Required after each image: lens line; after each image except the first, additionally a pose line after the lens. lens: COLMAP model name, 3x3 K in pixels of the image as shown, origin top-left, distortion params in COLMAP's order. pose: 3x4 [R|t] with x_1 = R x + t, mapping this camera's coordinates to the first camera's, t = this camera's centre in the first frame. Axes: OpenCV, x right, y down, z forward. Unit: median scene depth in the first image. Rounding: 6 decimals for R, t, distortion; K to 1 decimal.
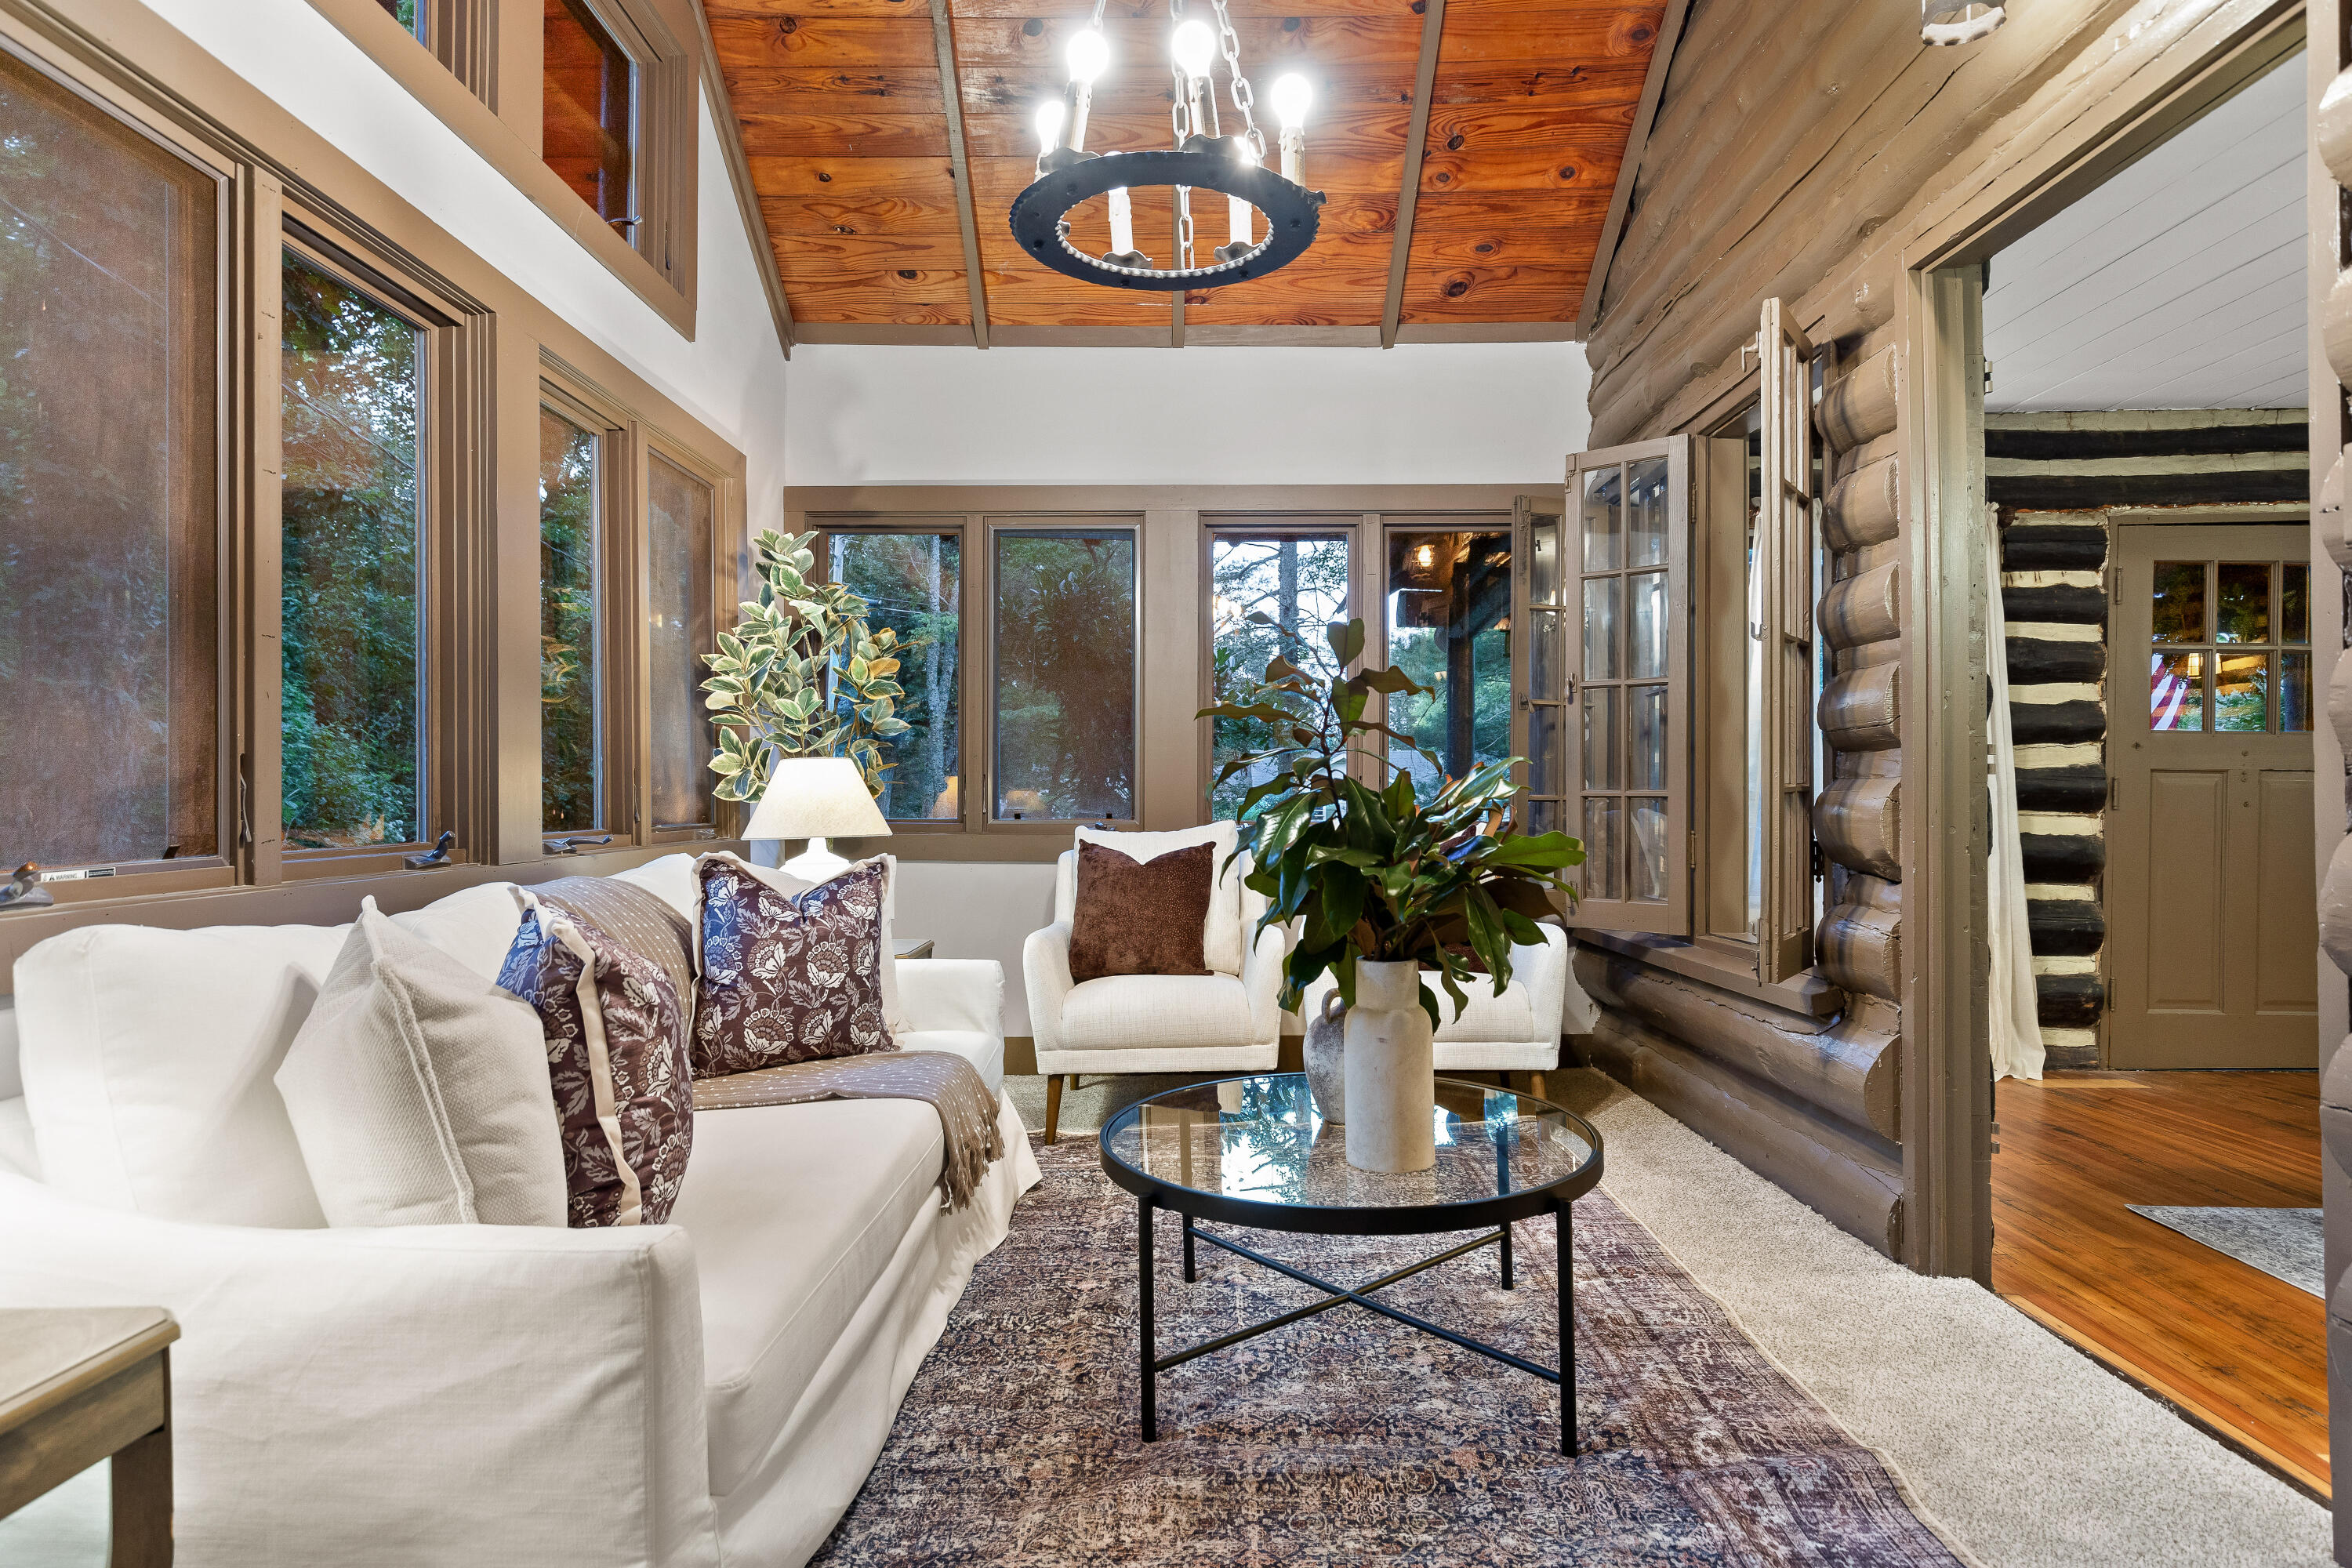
lens RADIAL K [[1283.9, 0, 1161.9], [0, 1283.9, 797.1], [0, 0, 1]] dist [-0.000484, 0.001109]
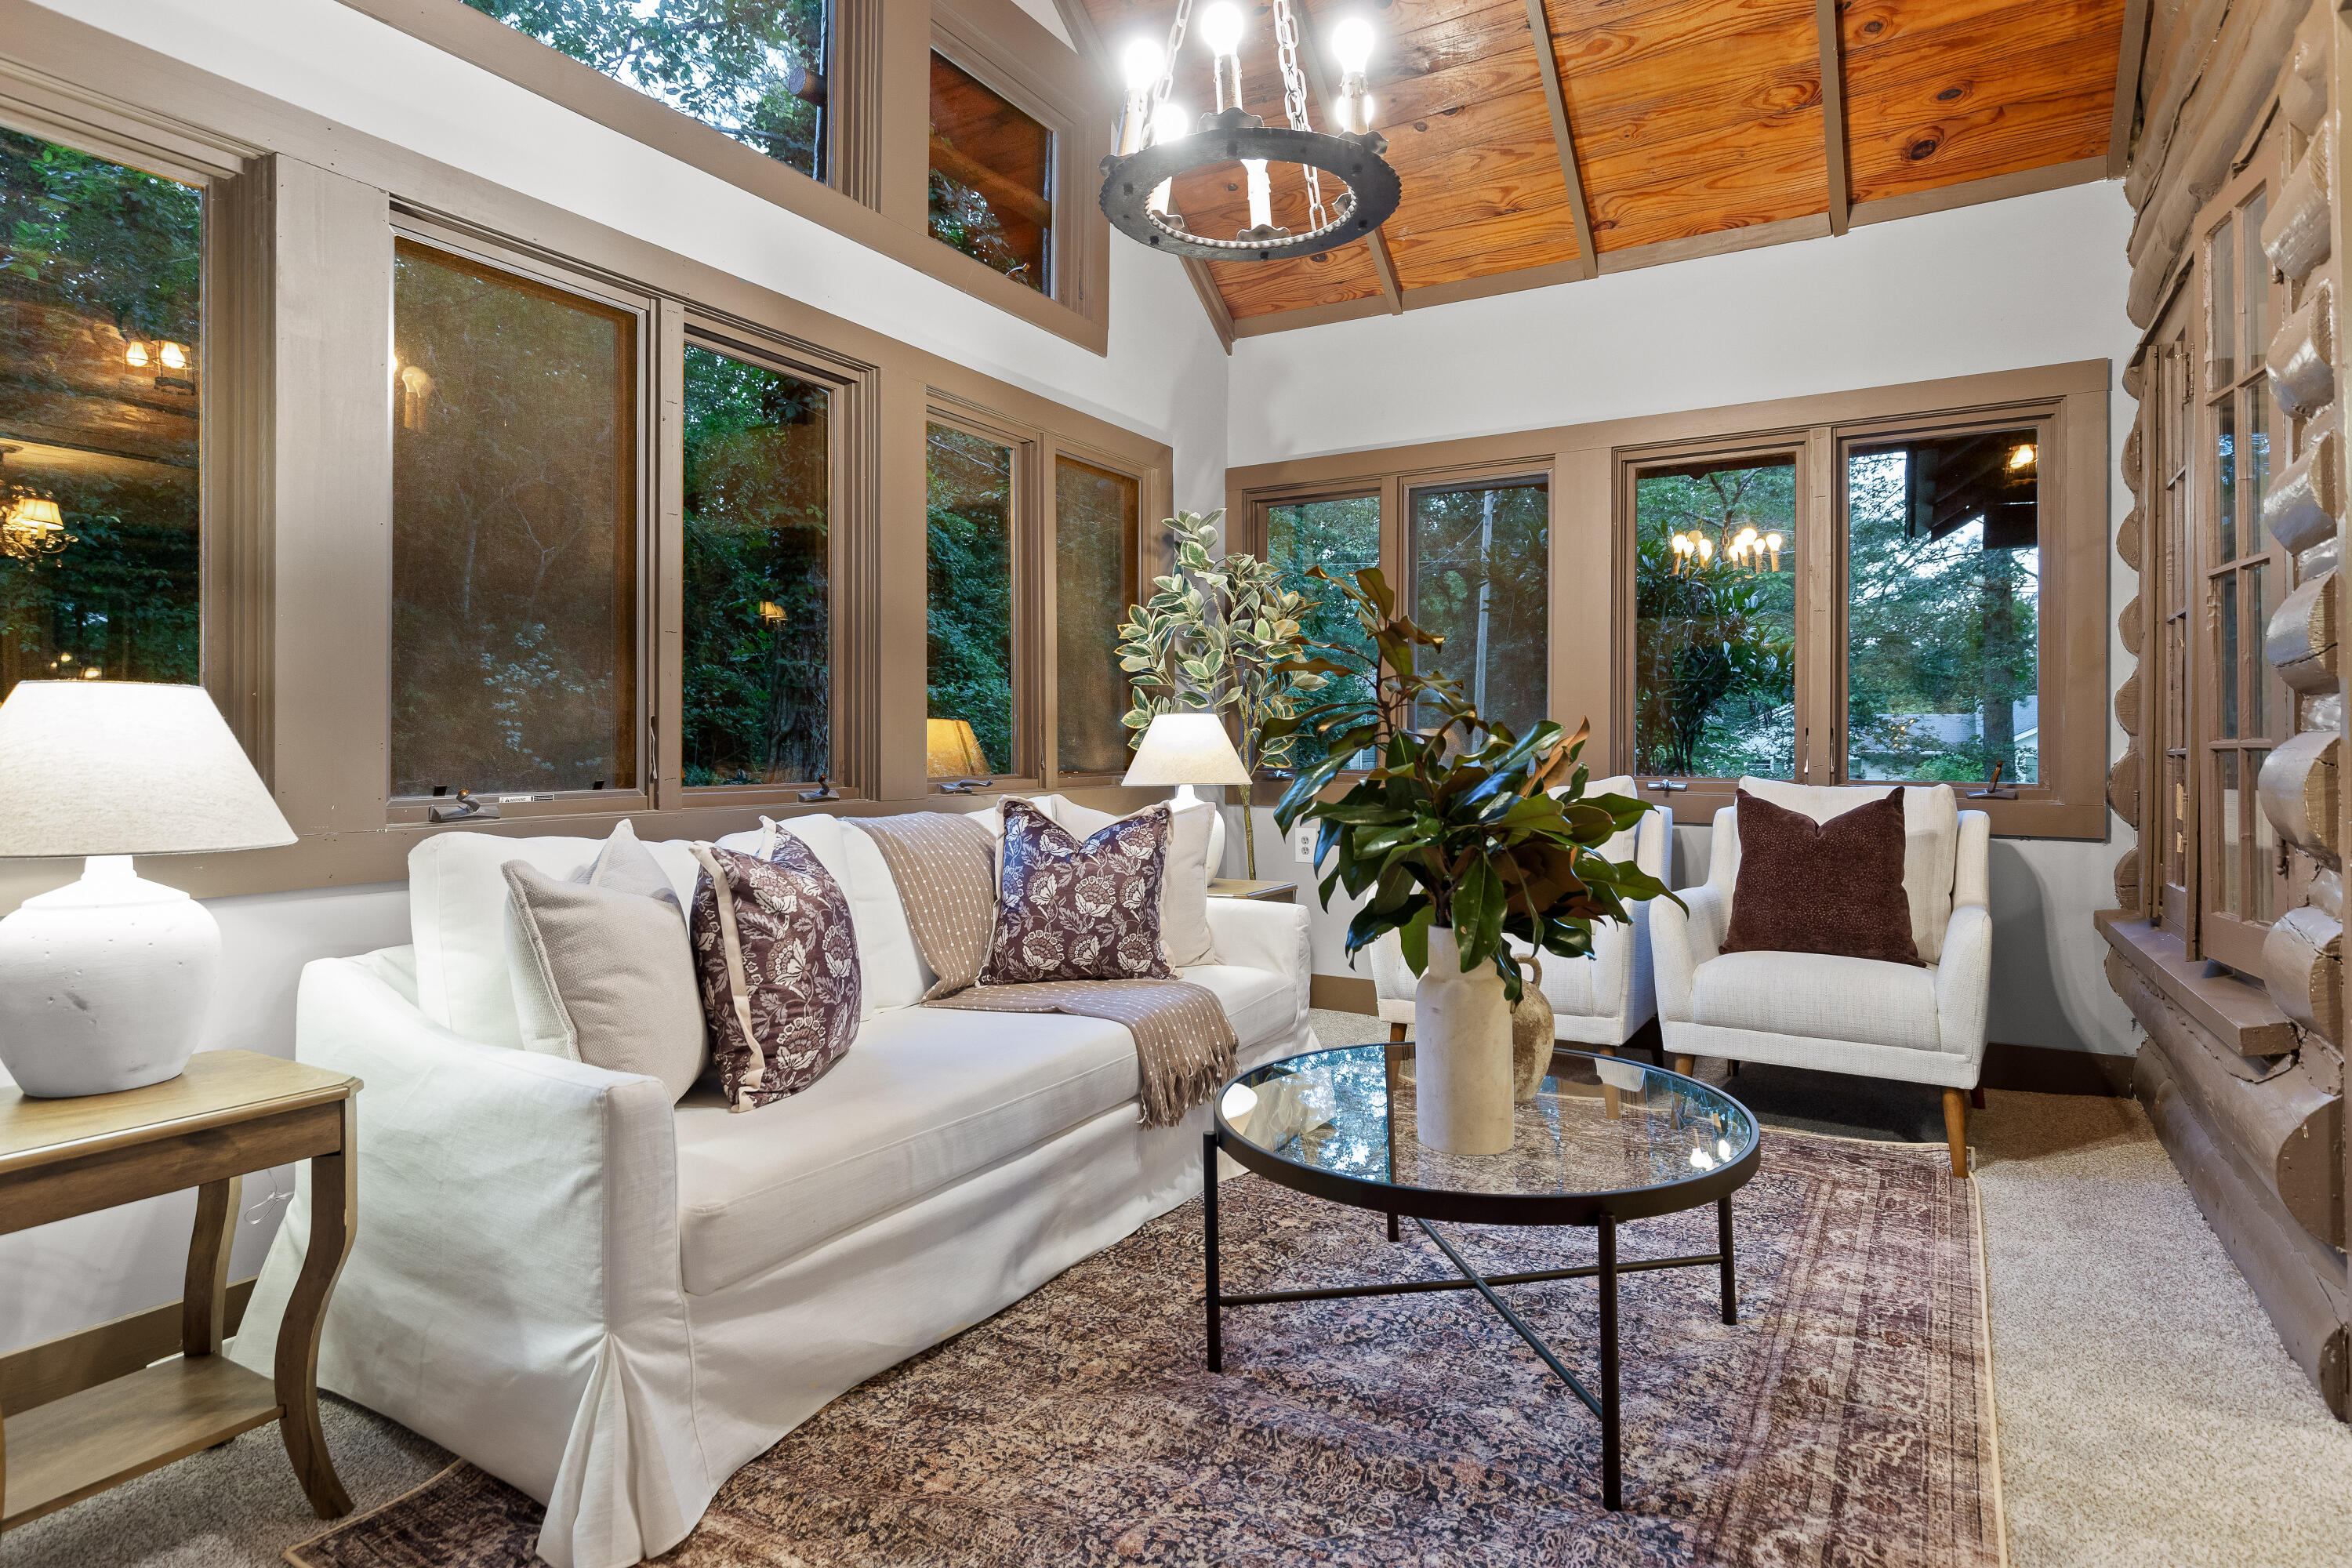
lens RADIAL K [[1236.1, 0, 1160.4], [0, 1236.1, 741.0], [0, 0, 1]] dist [-0.001786, 0.000251]
pose [[0.863498, 0.002867, -0.504343, 0.362439], [-0.005278, 0.999980, -0.003352, -0.004100], [0.504324, 0.005557, 0.863497, 0.088074]]
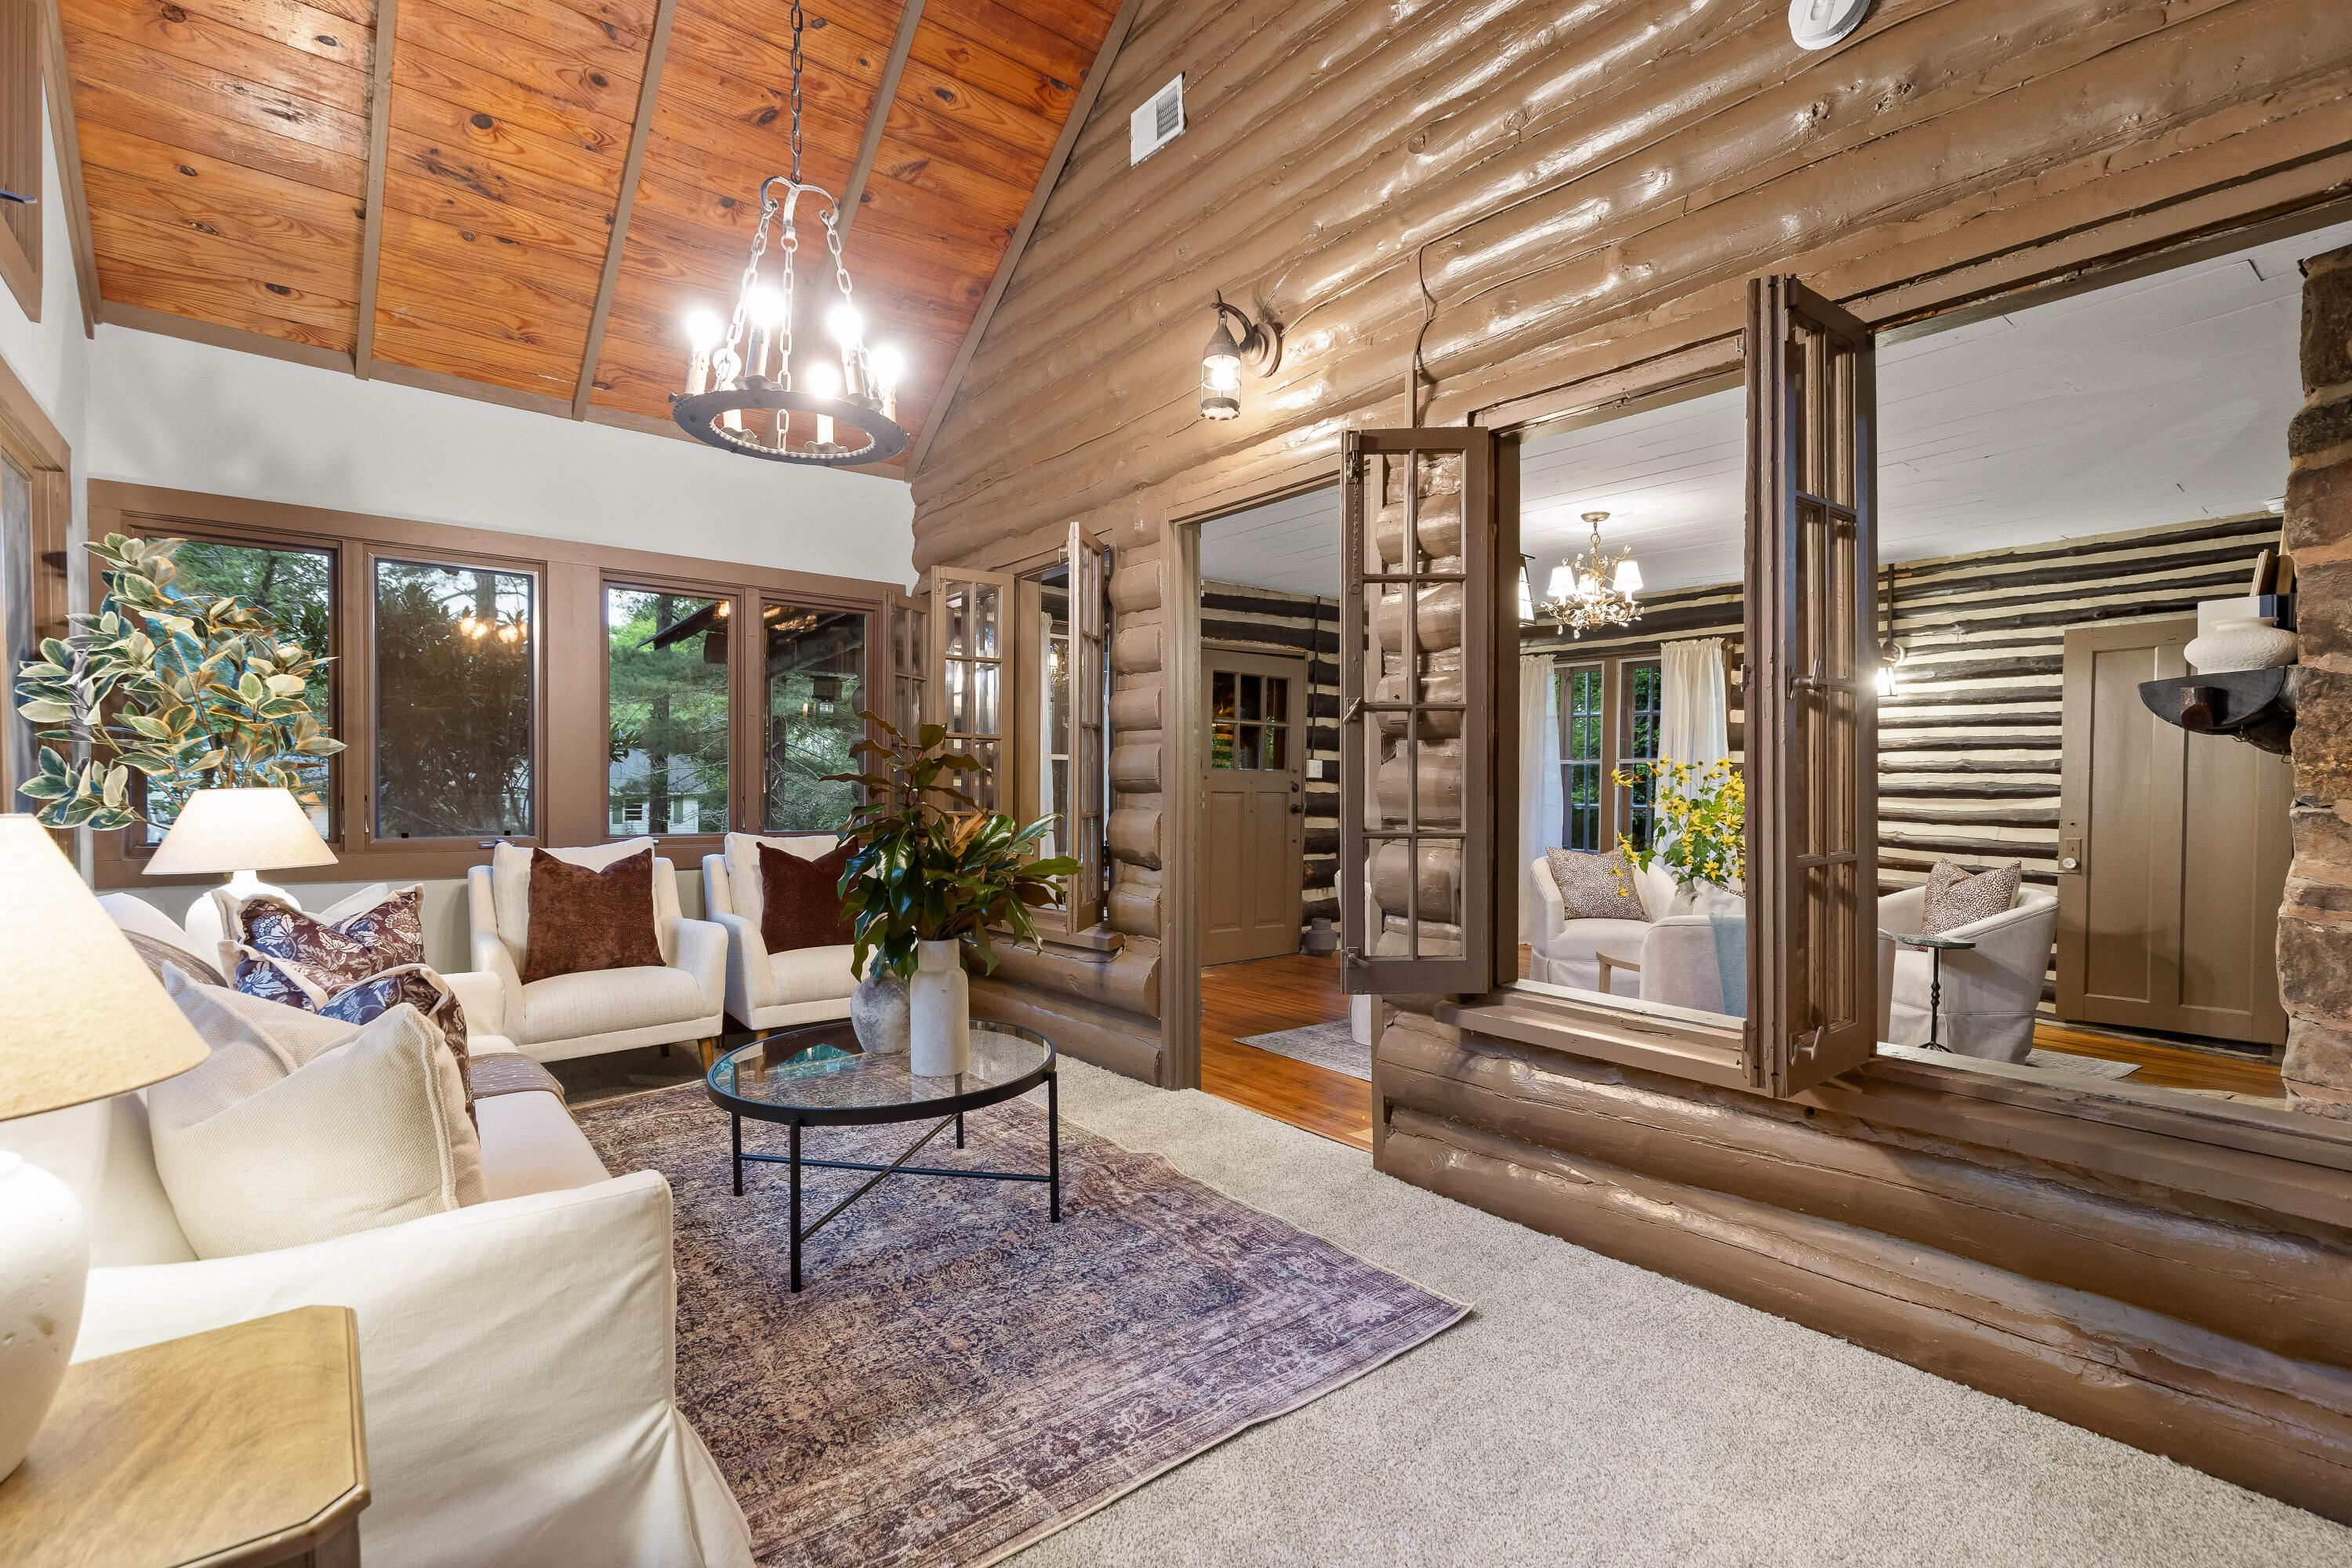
lens RADIAL K [[1076.3, 0, 1167.2], [0, 1076.3, 805.4], [0, 0, 1]] dist [0.003319, -0.000248]
pose [[0.771289, -0.007575, 0.636439, -0.356033], [-0.002002, 0.999895, 0.014326, -0.043049], [-0.636481, -0.012324, 0.771194, -0.137186]]
